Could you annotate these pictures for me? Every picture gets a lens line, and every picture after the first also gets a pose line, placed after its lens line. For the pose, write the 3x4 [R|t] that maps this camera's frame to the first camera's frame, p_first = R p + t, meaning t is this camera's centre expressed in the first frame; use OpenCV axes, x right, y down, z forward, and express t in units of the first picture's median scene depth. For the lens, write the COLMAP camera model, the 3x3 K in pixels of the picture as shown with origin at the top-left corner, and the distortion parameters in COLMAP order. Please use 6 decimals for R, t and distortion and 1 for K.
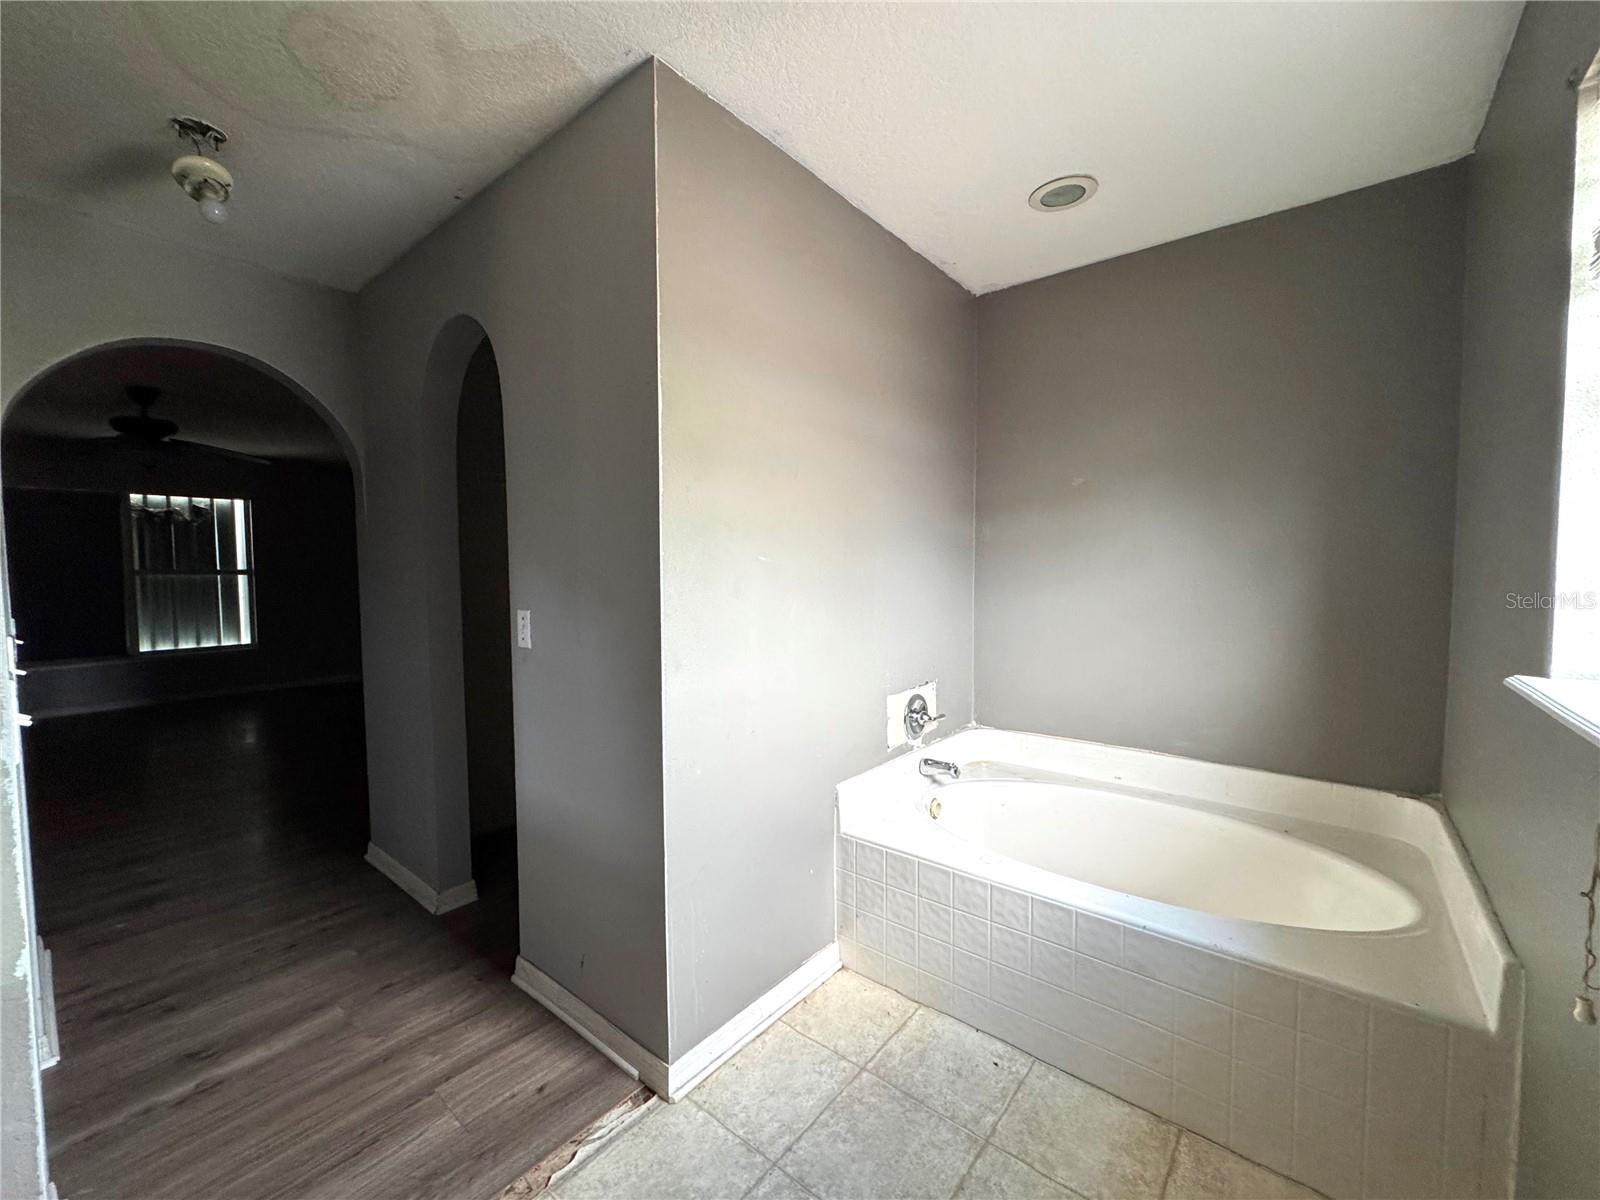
lens RADIAL K [[640.2, 0, 792.7], [0, 640.2, 597.2], [0, 0, 1]] dist [-0.002969, 0.000354]
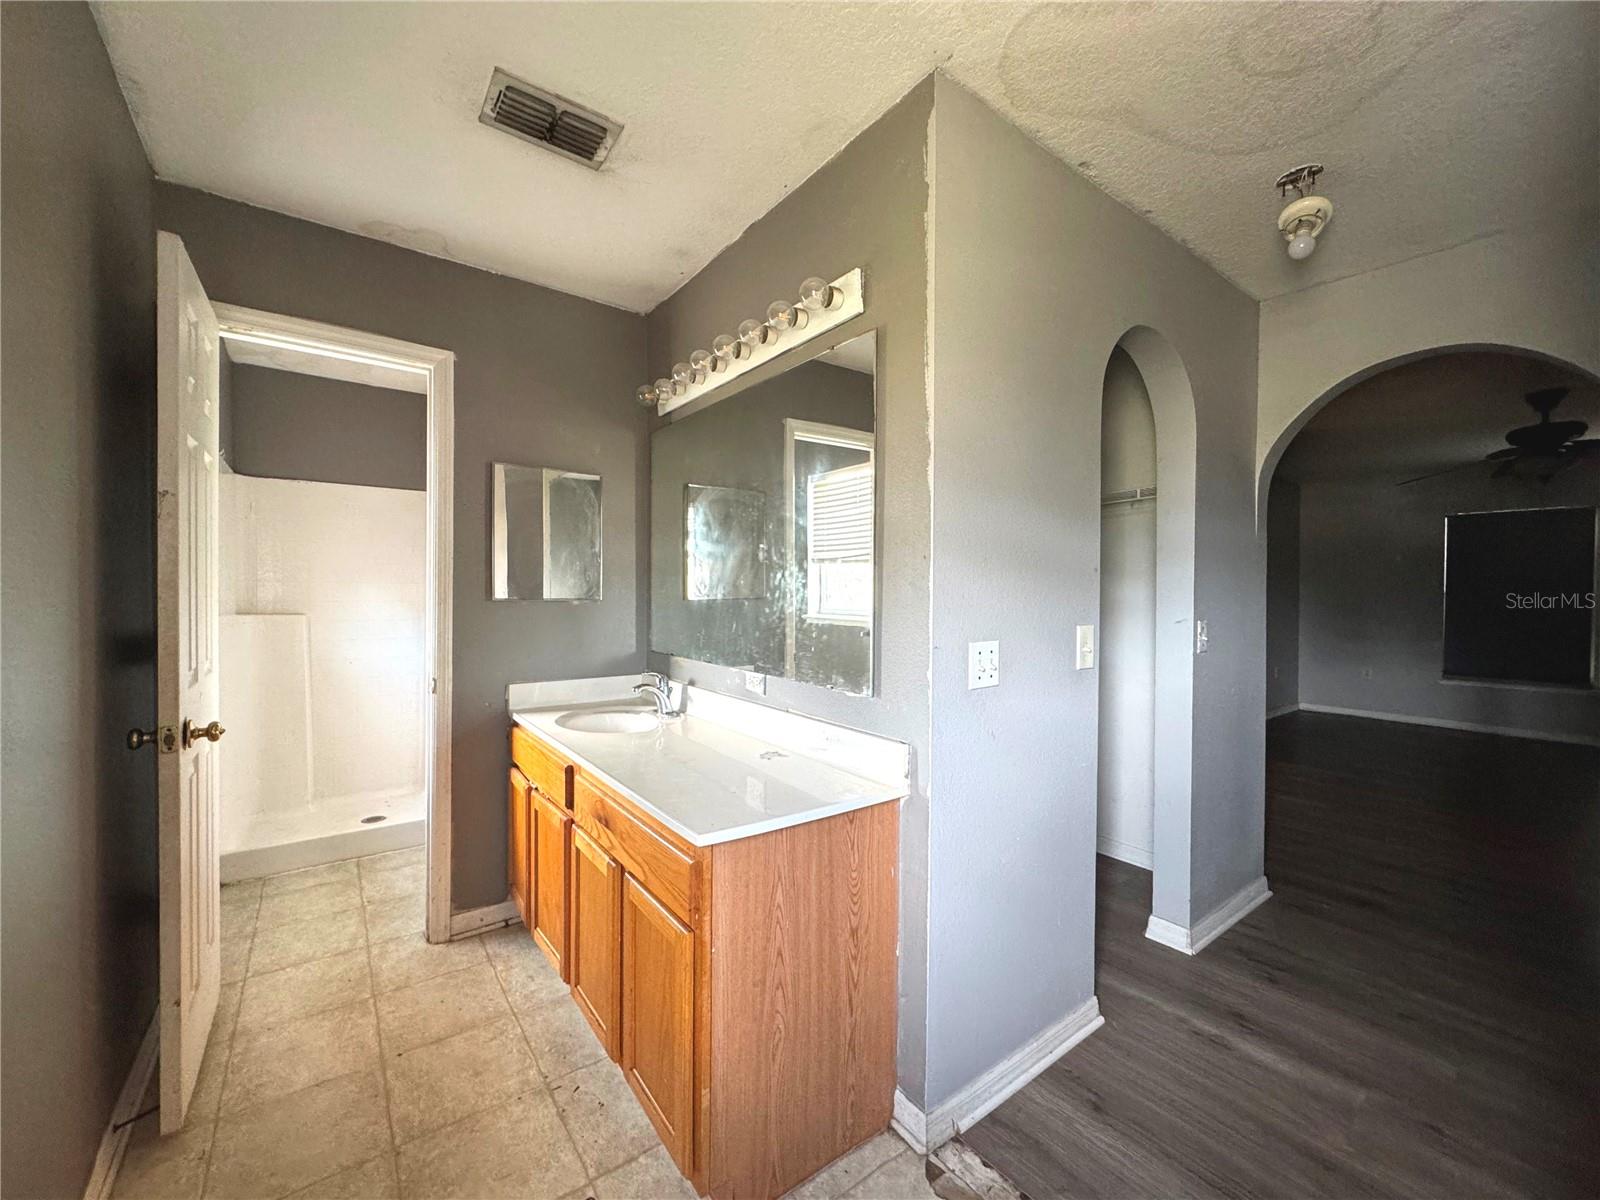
lens RADIAL K [[640.2, 0, 799.1], [0, 640.2, 598.2], [0, 0, 1]] dist [-0.002969, 0.000354]
pose [[-0.235782, 0.016277, -0.971670, 0.285554], [-0.048392, 0.998423, 0.028468, -0.011657], [0.970600, 0.053733, -0.234623, 0.413331]]
